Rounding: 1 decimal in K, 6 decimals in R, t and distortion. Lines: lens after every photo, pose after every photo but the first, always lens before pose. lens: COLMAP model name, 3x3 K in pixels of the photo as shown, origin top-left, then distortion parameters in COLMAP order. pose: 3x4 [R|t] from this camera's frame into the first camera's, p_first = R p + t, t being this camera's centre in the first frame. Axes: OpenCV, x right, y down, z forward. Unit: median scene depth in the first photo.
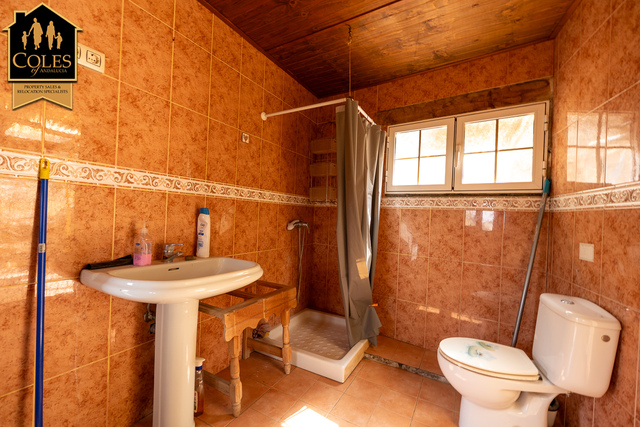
lens RADIAL K [[270.8, 0, 320.0], [0, 270.8, 213.5], [0, 0, 1]] dist [-0.002315, -0.000387]
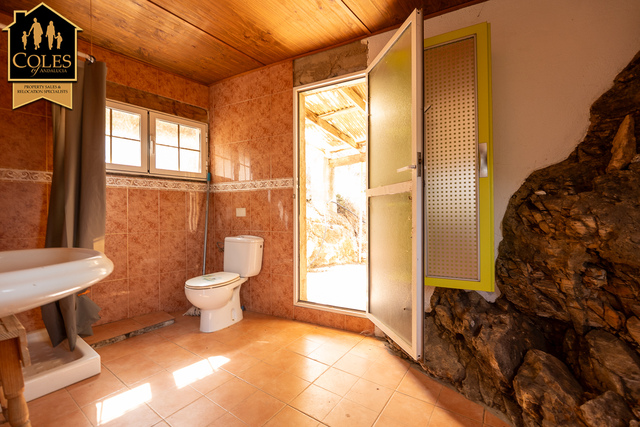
lens RADIAL K [[270.8, 0, 320.0], [0, 270.8, 213.5], [0, 0, 1]] dist [-0.002315, -0.000387]
pose [[0.097308, -0.041084, 0.994406, -0.662477], [0.007261, 0.999150, 0.040570, 0.052409], [-0.995228, 0.003272, 0.097524, 0.154804]]
